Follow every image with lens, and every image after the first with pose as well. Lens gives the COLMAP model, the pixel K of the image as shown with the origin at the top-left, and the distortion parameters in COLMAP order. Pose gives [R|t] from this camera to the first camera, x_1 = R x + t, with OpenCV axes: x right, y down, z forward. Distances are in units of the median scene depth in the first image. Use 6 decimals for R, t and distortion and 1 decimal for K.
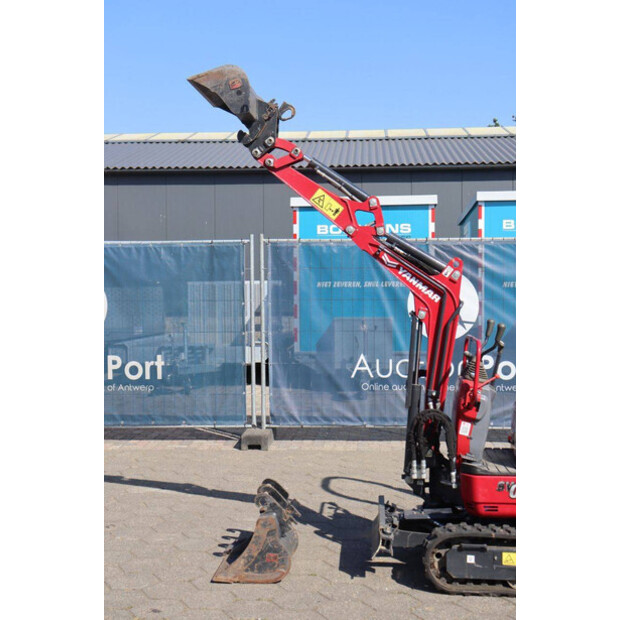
lens RADIAL K [[951.0, 0, 305.6], [0, 951.0, 298.2], [0, 0, 1]] dist [0.134354, 0.000000]
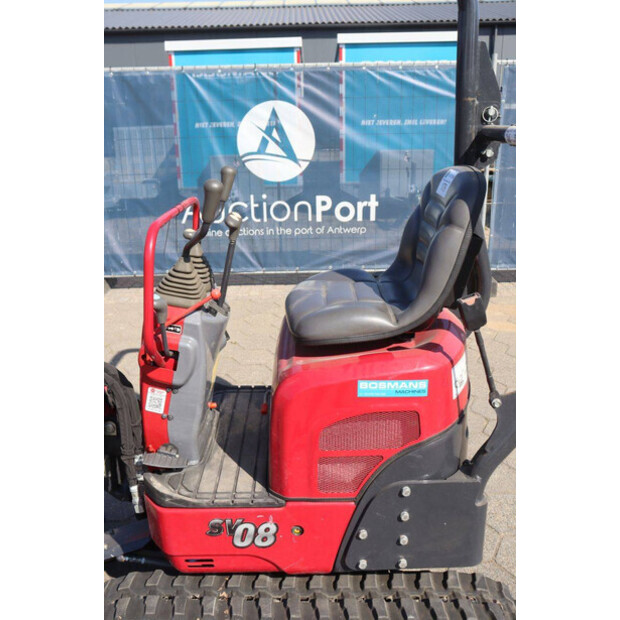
lens RADIAL K [[600.1, 0, 304.4], [0, 600.1, 305.5], [0, 0, 1]] dist [-0.061276, 0.000000]
pose [[0.997268, -0.036085, 0.064449, 0.128930], [0.017453, 0.962956, 0.269093, 0.004992], [-0.071772, -0.267233, 0.960955, 0.410088]]
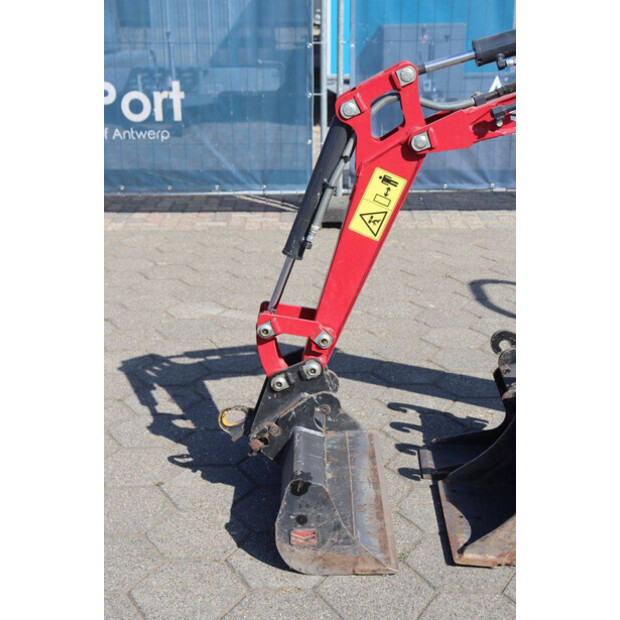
lens RADIAL K [[1008.9, 0, 300.1], [0, 1008.9, 305.4], [0, 0, 1]] dist [0.127212, 0.000000]
pose [[0.998262, -0.018805, 0.055854, -0.114073], [0.002707, 0.961354, 0.275304, 0.017437], [-0.058873, -0.274674, 0.959733, 0.316630]]
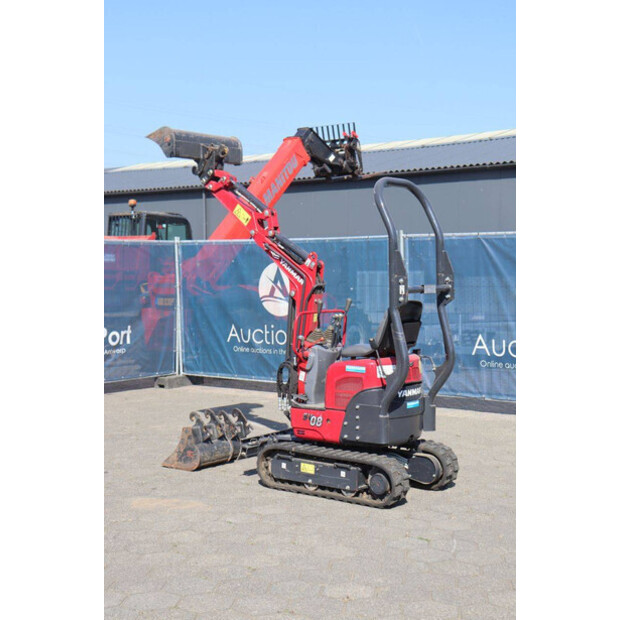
lens RADIAL K [[1008.9, 0, 299.9], [0, 1008.9, 298.4], [0, 0, 1]] dist [0.127212, 0.000000]
pose [[0.830911, 0.019036, -0.556079, 0.558403], [-0.014197, 0.999815, 0.013012, 0.003088], [0.556224, -0.002918, 0.831027, -0.122209]]
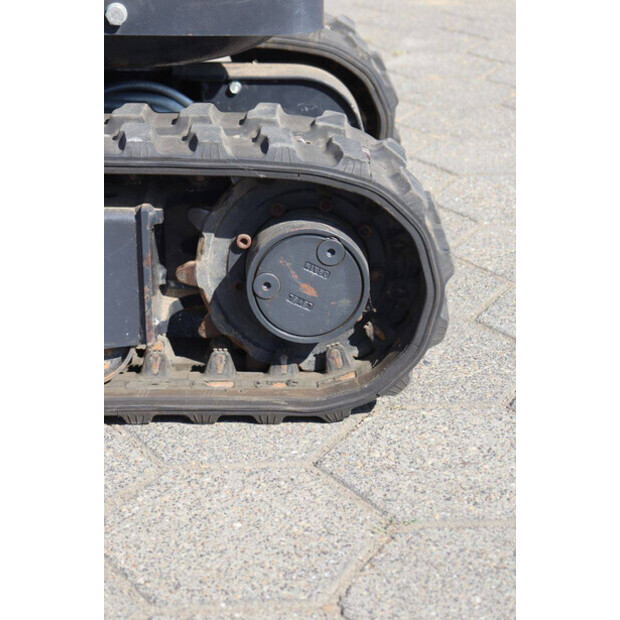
lens RADIAL K [[1448.8, 0, 310.0], [0, 1448.8, 307.1], [0, 0, 1]] dist [0.368880, 0.000000]
pose [[0.994726, -0.031197, 0.097709, 0.169057], [-0.003739, 0.940959, 0.338499, 0.094208], [-0.102500, -0.337079, 0.935880, 0.376742]]
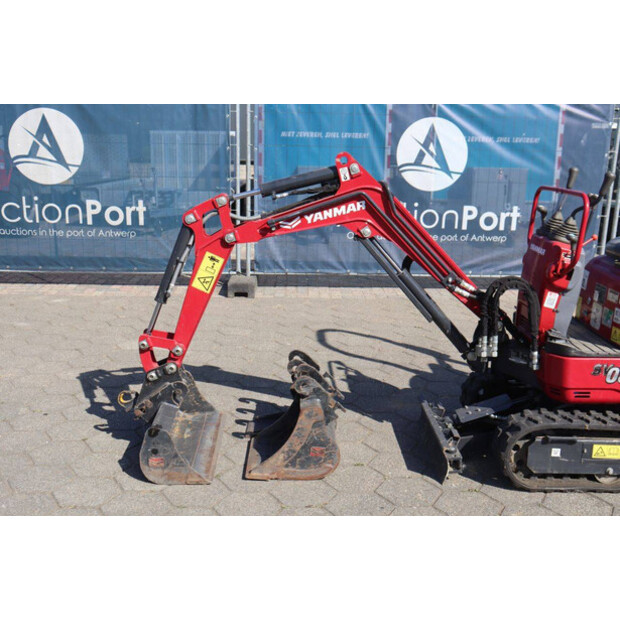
lens RADIAL K [[749.4, 0, 319.1], [0, 749.4, 300.8], [0, 0, 1]] dist [0.006318, 0.000000]
pose [[0.993420, 0.001366, 0.114521, -0.061807], [-0.023490, 0.981100, 0.192069, 0.009585], [-0.112095, -0.193495, 0.974677, 0.223333]]
